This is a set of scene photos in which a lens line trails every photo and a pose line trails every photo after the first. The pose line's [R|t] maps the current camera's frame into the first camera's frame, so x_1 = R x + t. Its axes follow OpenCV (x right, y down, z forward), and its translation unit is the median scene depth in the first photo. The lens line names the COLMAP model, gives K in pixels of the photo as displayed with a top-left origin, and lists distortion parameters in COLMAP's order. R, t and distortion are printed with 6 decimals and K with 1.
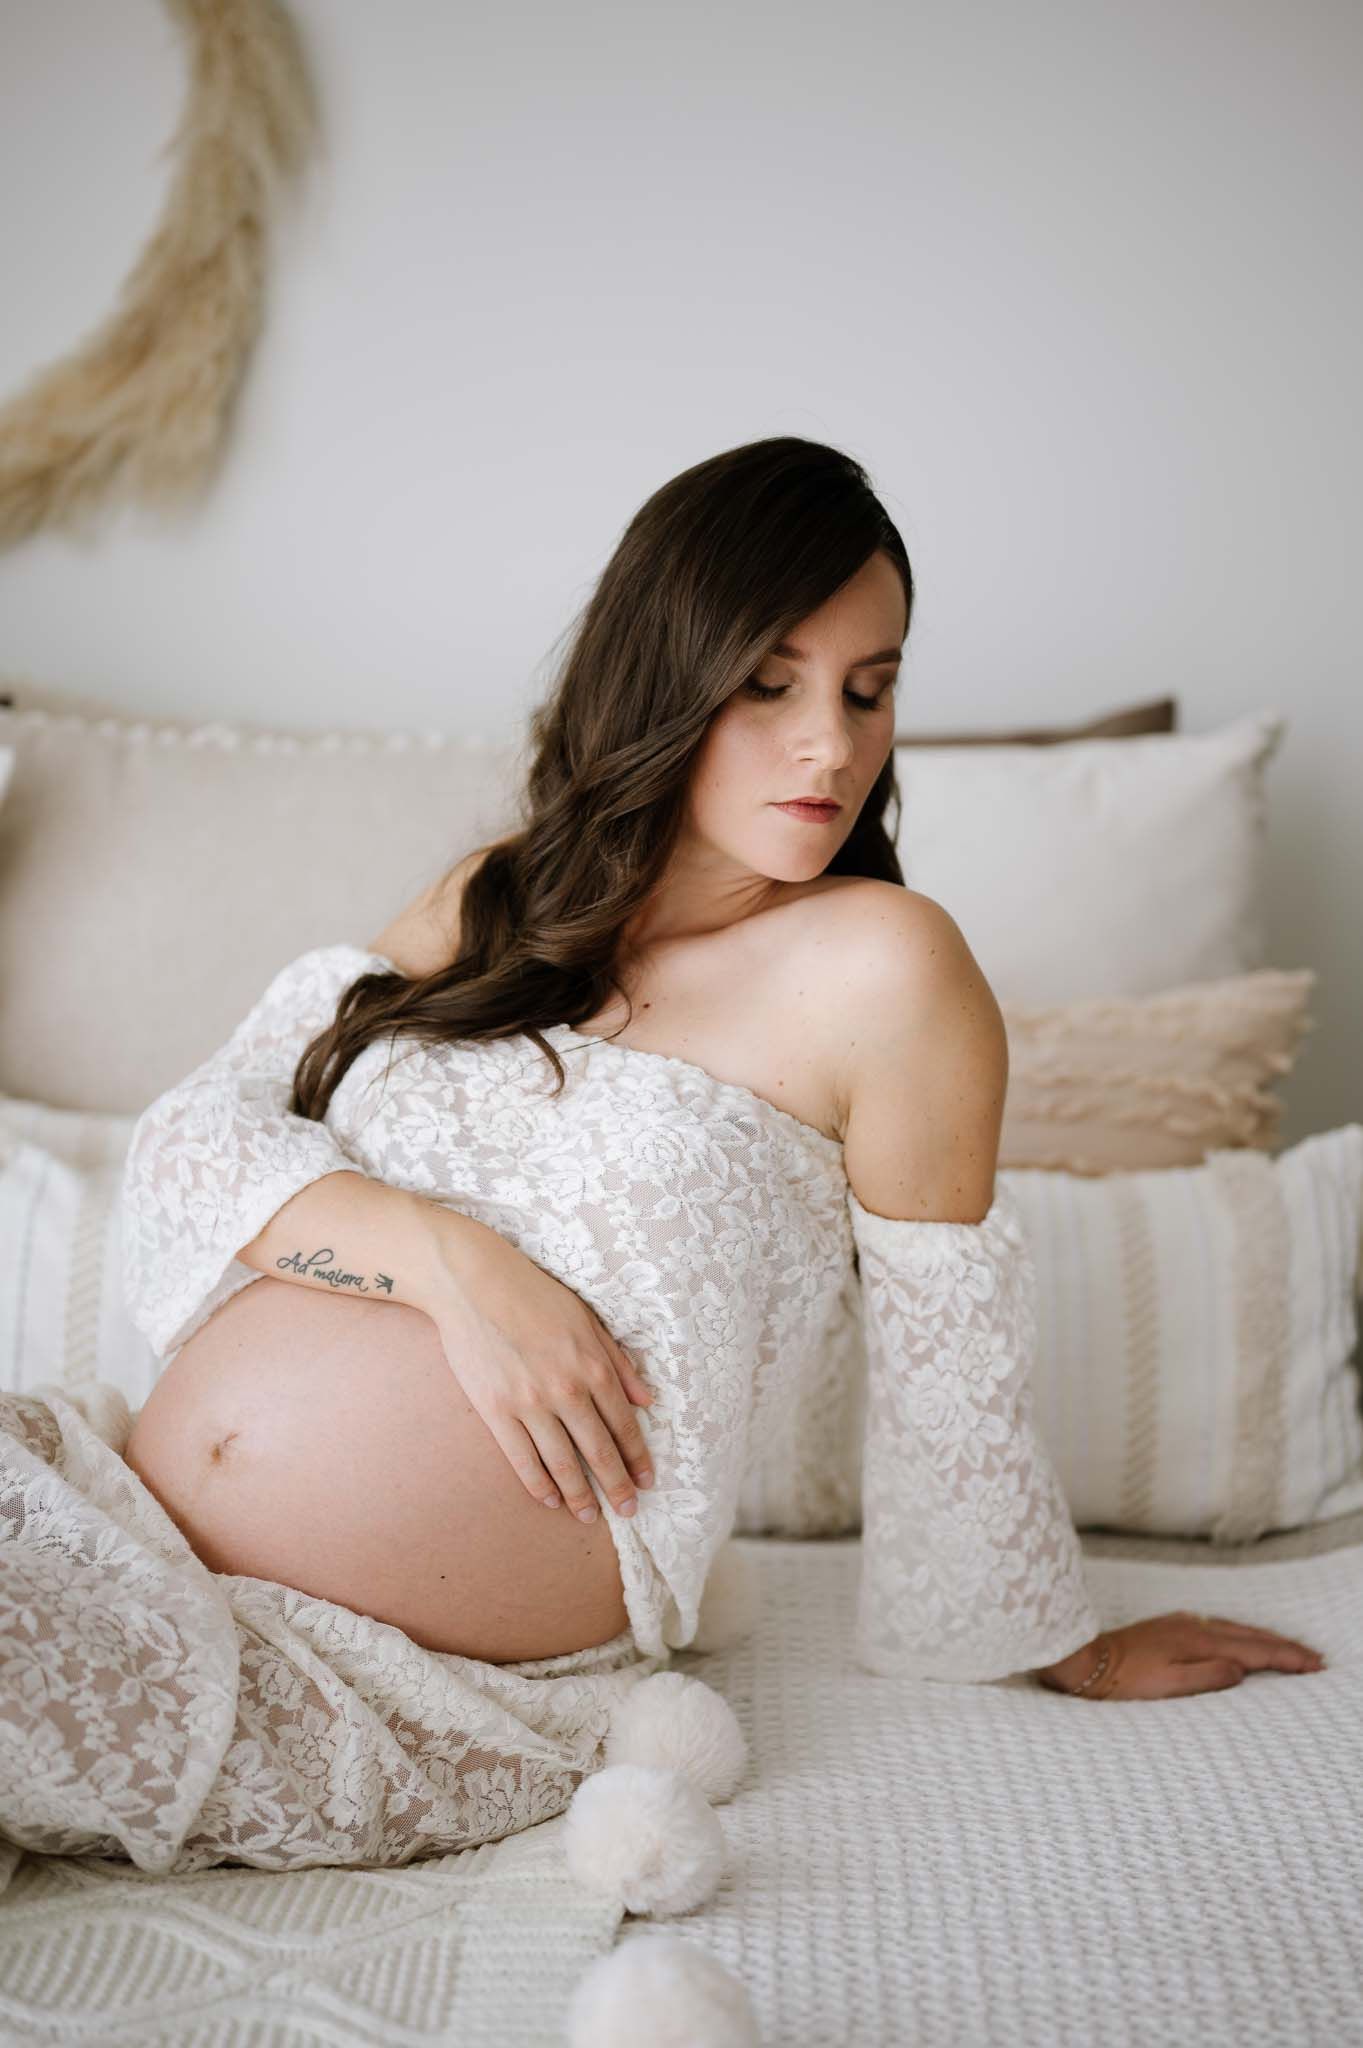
lens RADIAL K [[2839.2, 0, 681.5], [0, 2839.2, 1024.0], [0, 0, 1]] dist [-0.172969, 0.080739]
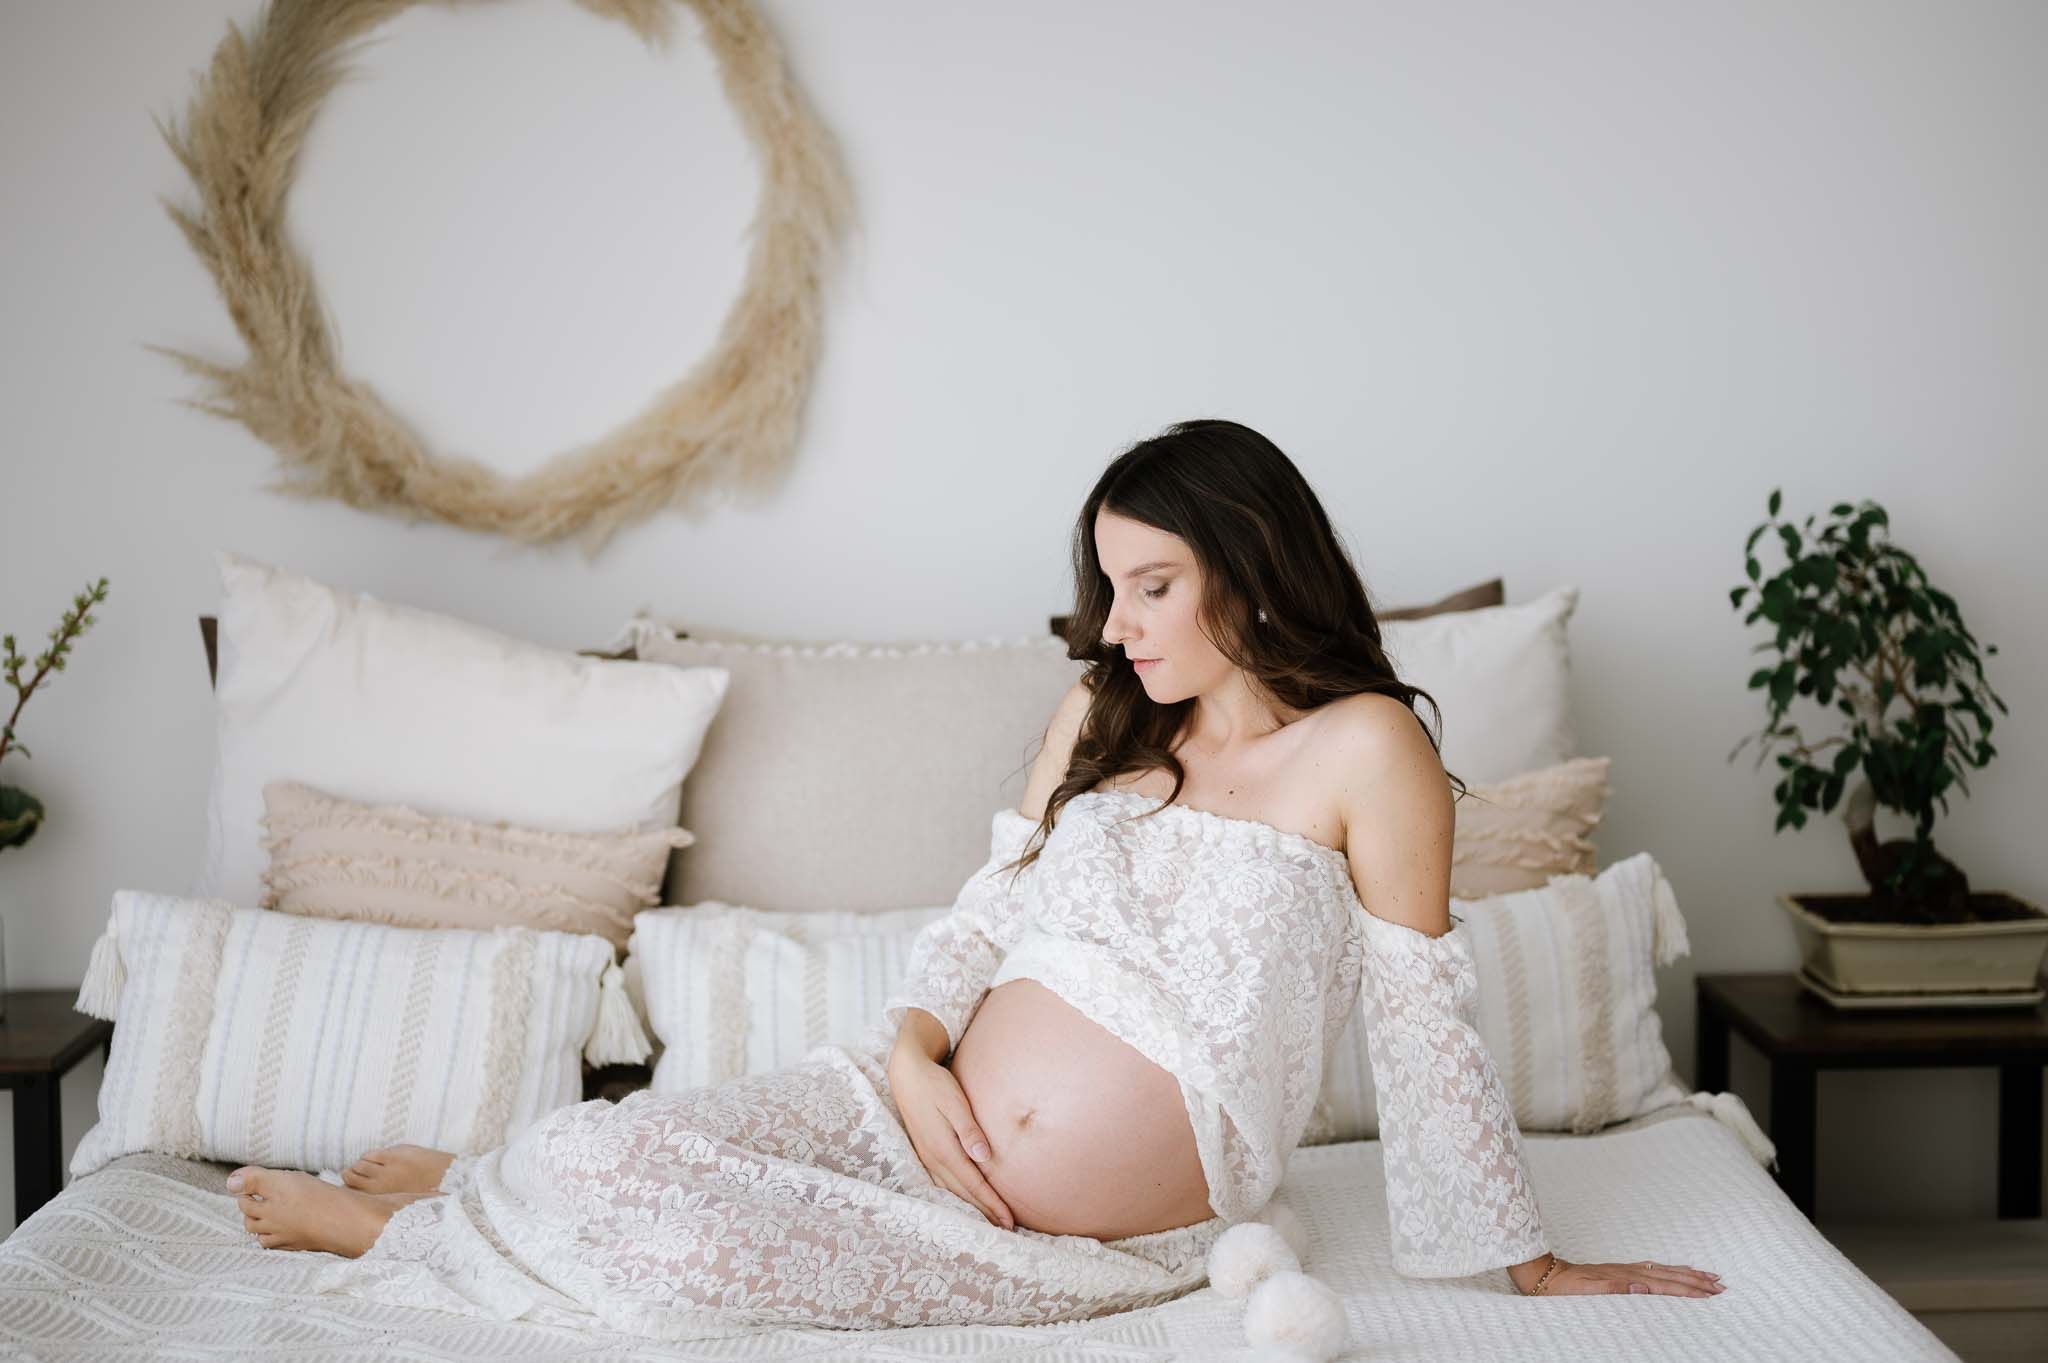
lens RADIAL K [[2839.2, 0, 1024.0], [0, 2839.2, 681.5], [0, 0, 1]] dist [-0.172969, 0.080739]
pose [[0.997776, -0.065713, 0.011157, -0.100462], [0.066428, 0.994140, -0.085284, 0.049459], [-0.005488, 0.085835, 0.996294, -0.495989]]
